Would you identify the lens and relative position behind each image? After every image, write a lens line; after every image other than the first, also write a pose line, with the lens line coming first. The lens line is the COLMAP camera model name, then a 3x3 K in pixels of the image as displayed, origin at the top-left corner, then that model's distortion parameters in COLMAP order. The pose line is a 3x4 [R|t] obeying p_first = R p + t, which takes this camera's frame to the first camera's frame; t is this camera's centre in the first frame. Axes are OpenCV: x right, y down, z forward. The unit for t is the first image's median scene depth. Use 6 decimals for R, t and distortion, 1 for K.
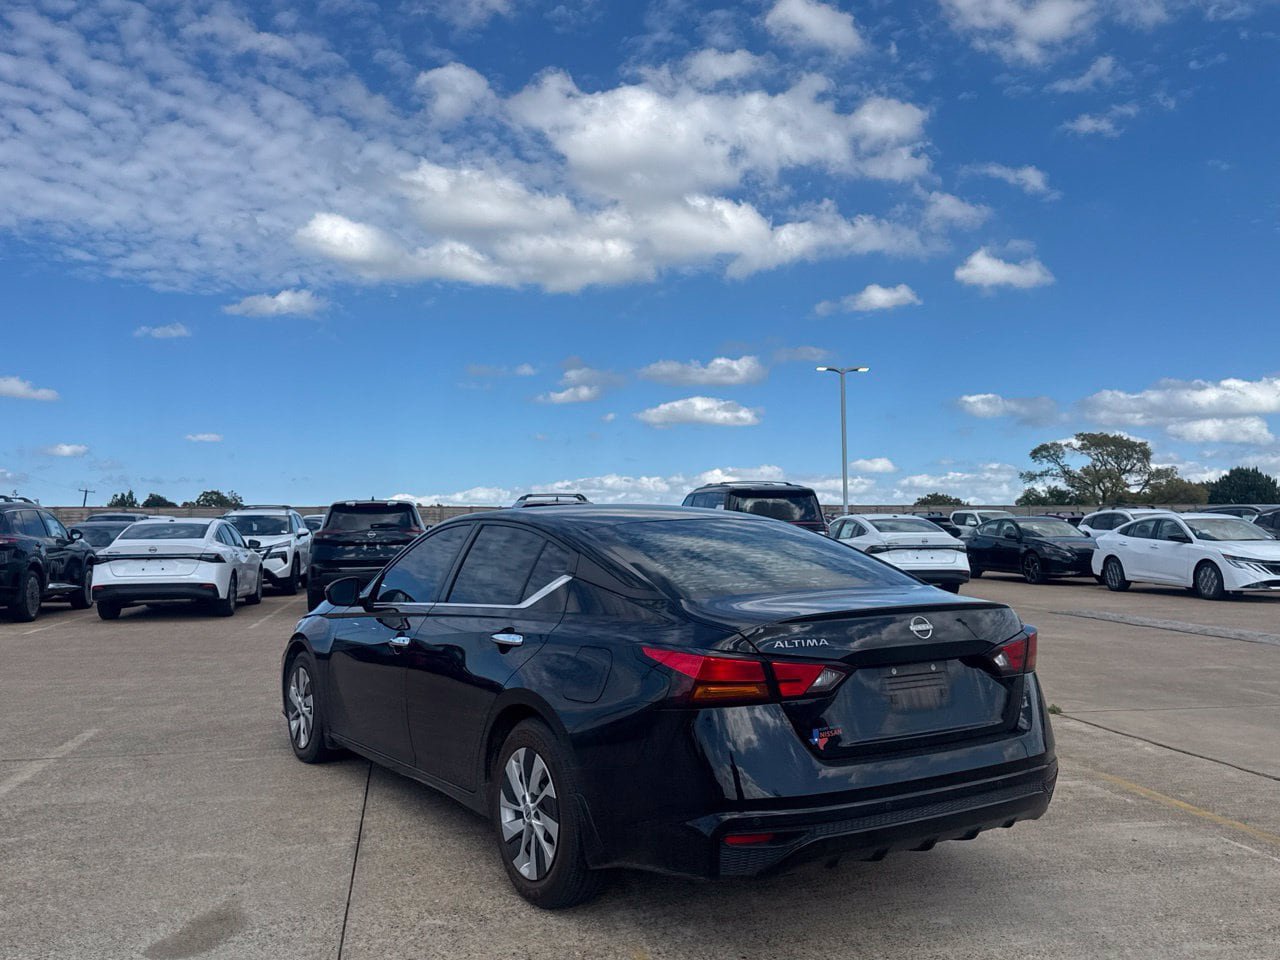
lens RADIAL K [[1158.6, 0, 626.3], [0, 1158.6, 477.6], [0, 0, 1]] dist [0.185758, -0.409912]
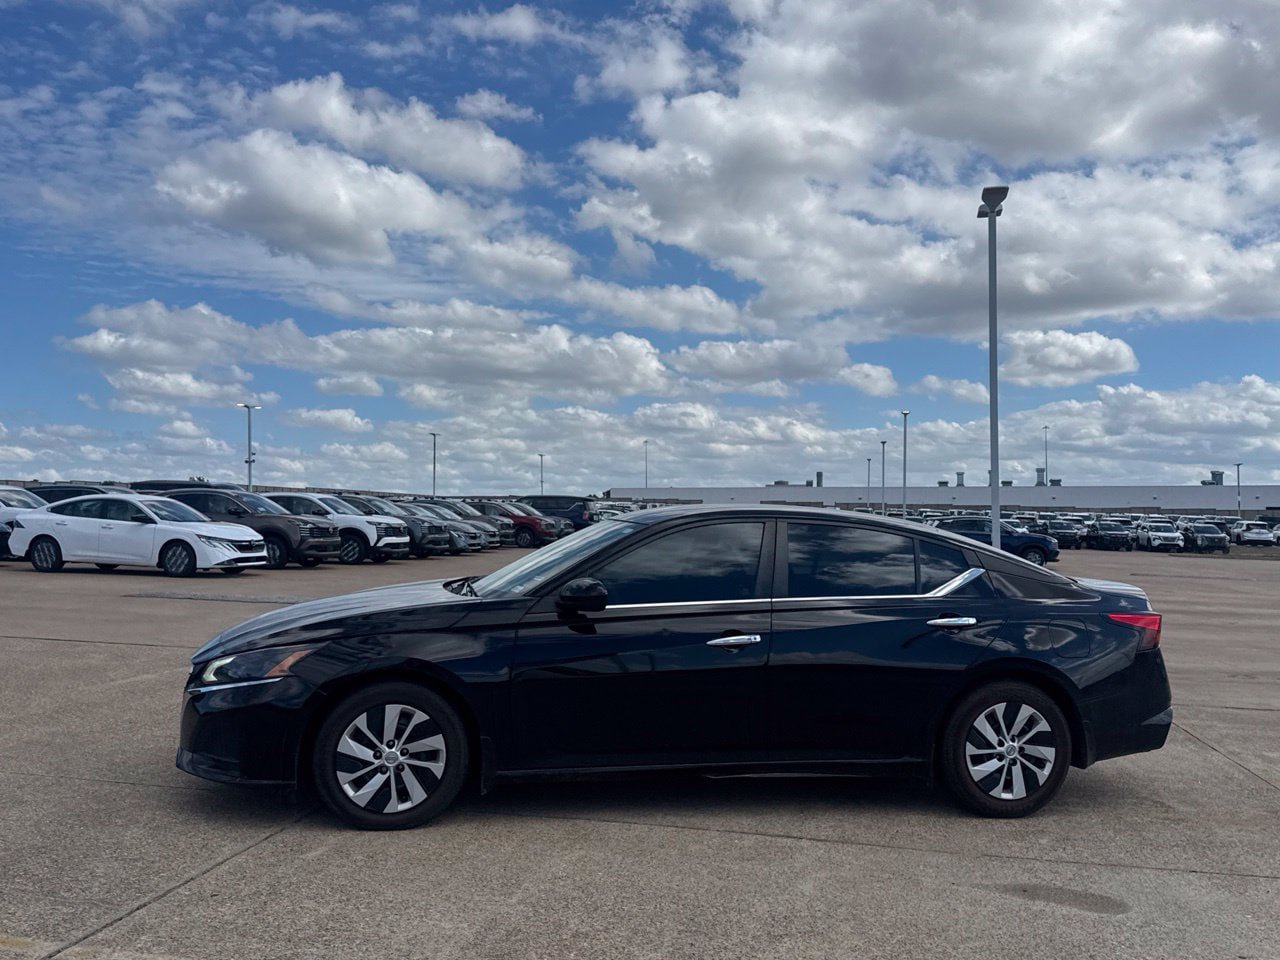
lens RADIAL K [[1185.6, 0, 640.1], [0, 1185.6, 508.8], [0, 0, 1]] dist [0.198925, -0.426422]
pose [[0.312912, 0.017244, 0.949626, -0.122271], [-0.065021, 0.997878, 0.003305, 0.003488], [-0.947554, -0.062780, 0.313369, 0.081567]]
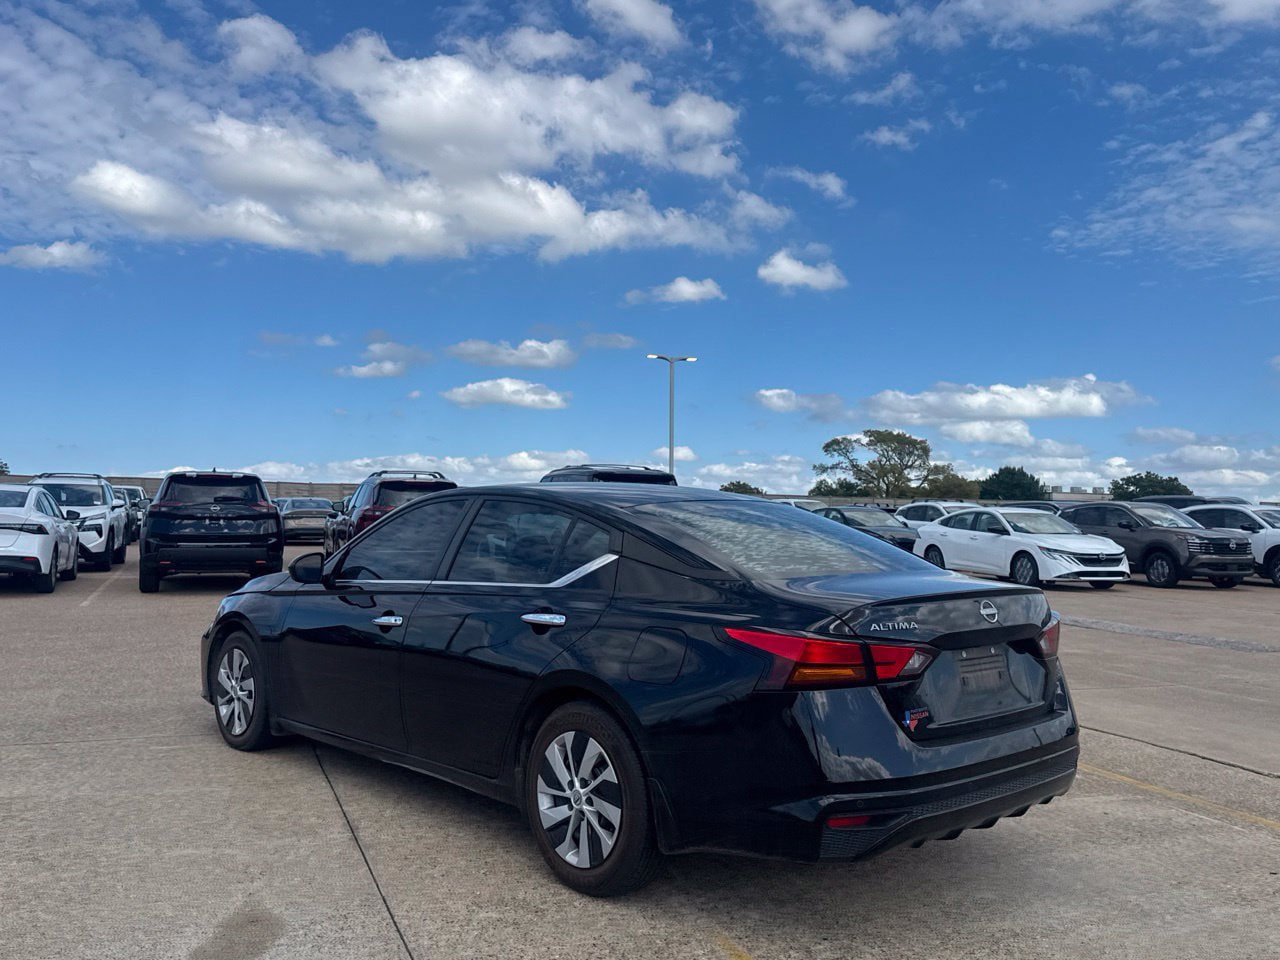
lens RADIAL K [[1158.6, 0, 626.3], [0, 1158.6, 477.6], [0, 0, 1]] dist [0.185758, -0.409912]
pose [[0.982530, 0.030321, 0.183616, -0.018987], [-0.032953, 0.999393, 0.011300, 0.000784], [-0.183162, -0.017153, 0.982933, 0.004132]]
